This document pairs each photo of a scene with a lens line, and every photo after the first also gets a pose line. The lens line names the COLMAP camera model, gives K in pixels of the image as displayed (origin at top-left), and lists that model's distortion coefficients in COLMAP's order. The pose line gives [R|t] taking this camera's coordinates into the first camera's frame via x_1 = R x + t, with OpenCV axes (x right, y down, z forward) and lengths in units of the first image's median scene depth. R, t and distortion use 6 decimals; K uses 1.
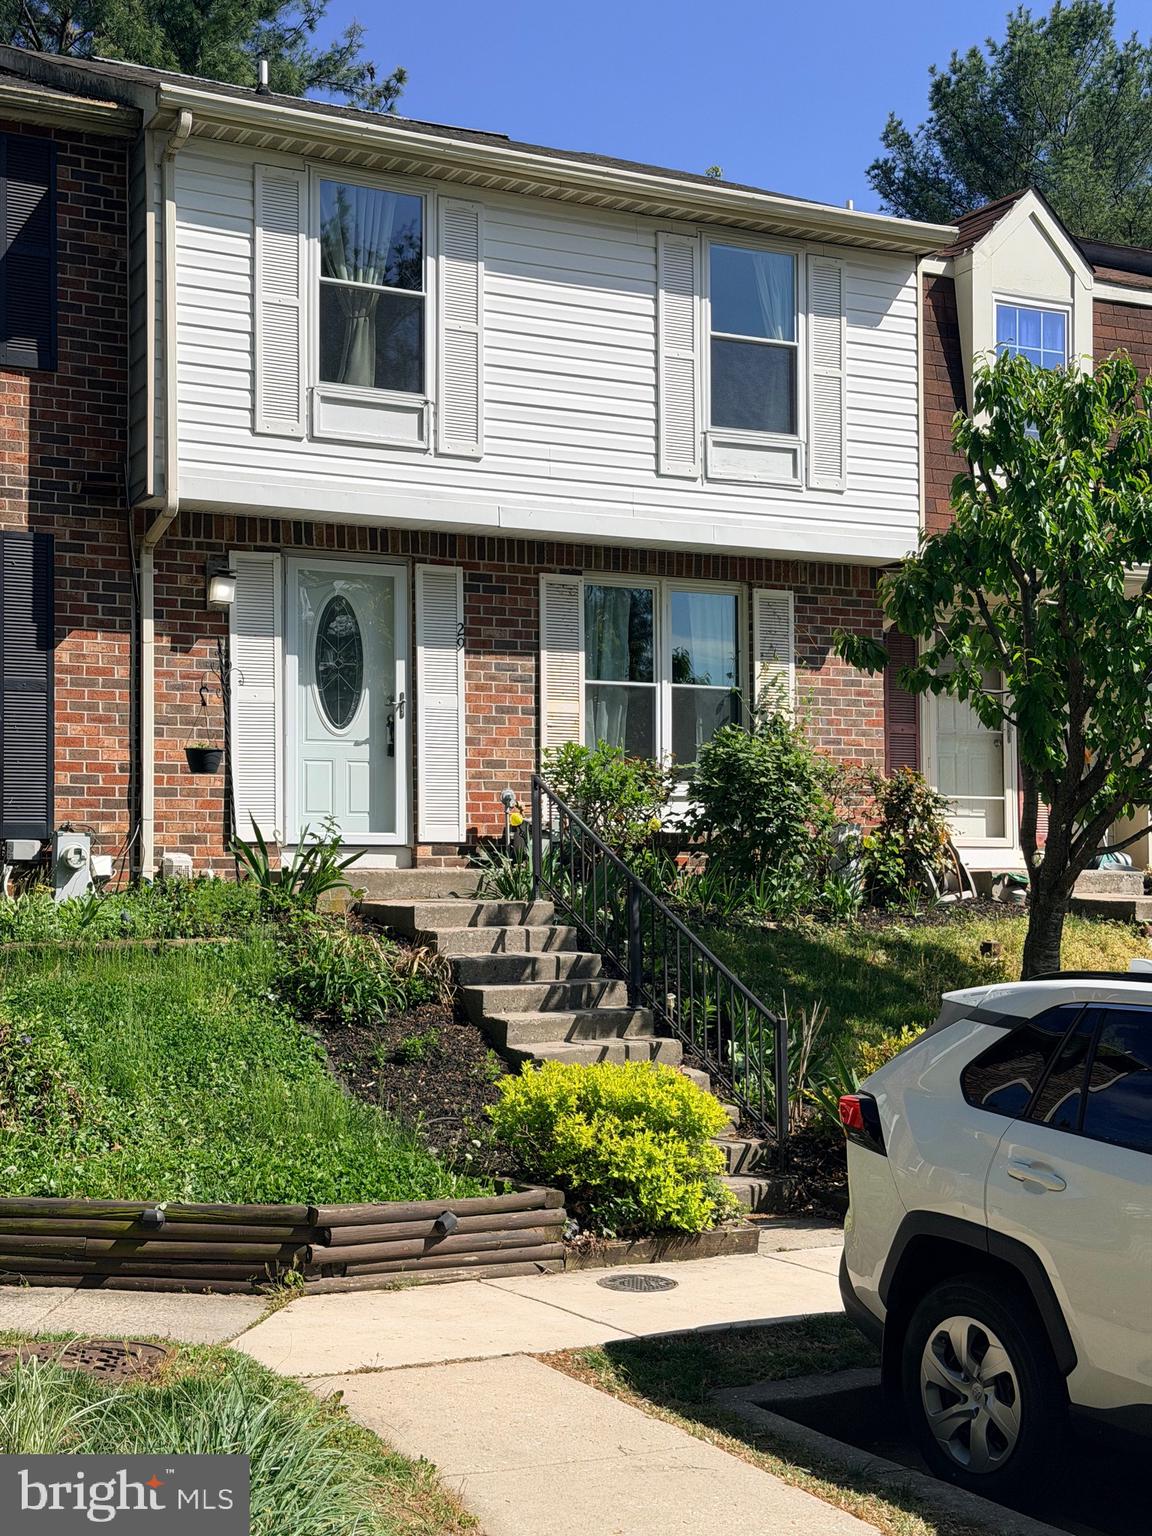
lens RADIAL K [[2155.1, 0, 578.6], [0, 2155.1, 766.1], [0, 0, 1]] dist [0.142021, 0.000000]
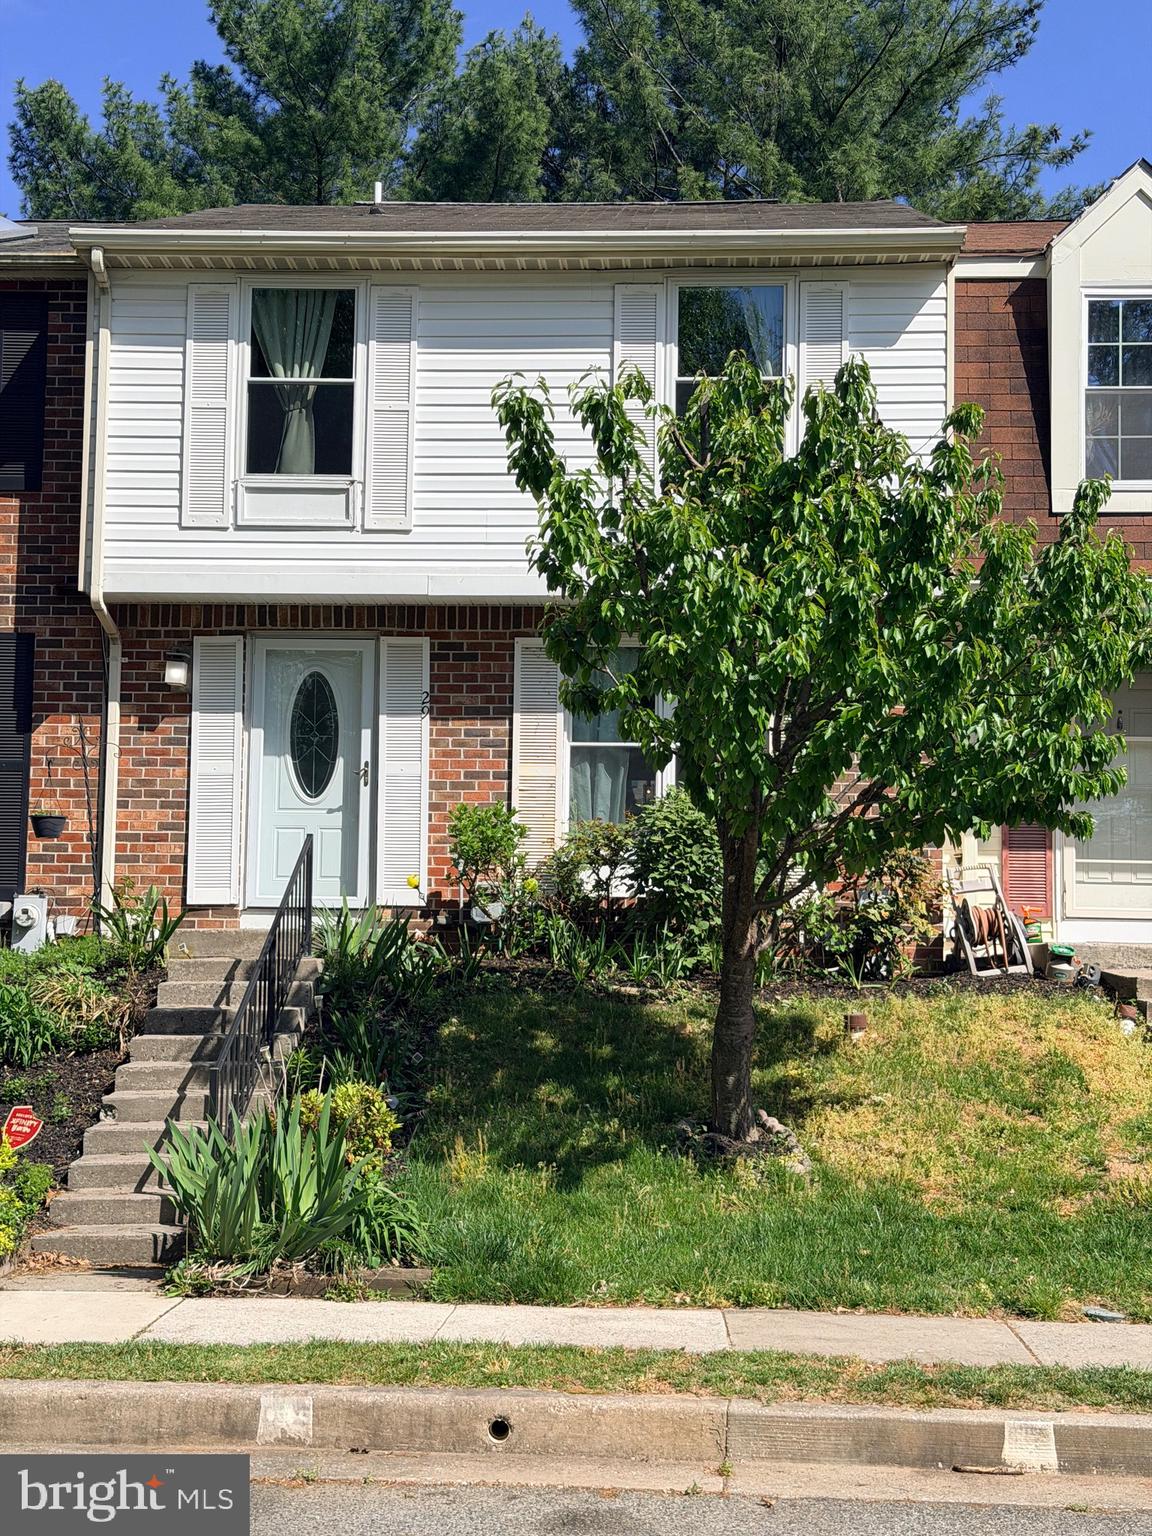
lens RADIAL K [[2155.1, 0, 577.7], [0, 2155.1, 773.1], [0, 0, 1]] dist [0.142021, 0.000000]
pose [[0.851328, -0.033771, -0.523546, 0.567843], [0.010780, 0.998841, -0.046900, 0.022221], [0.524523, 0.034283, 0.850706, 0.175924]]
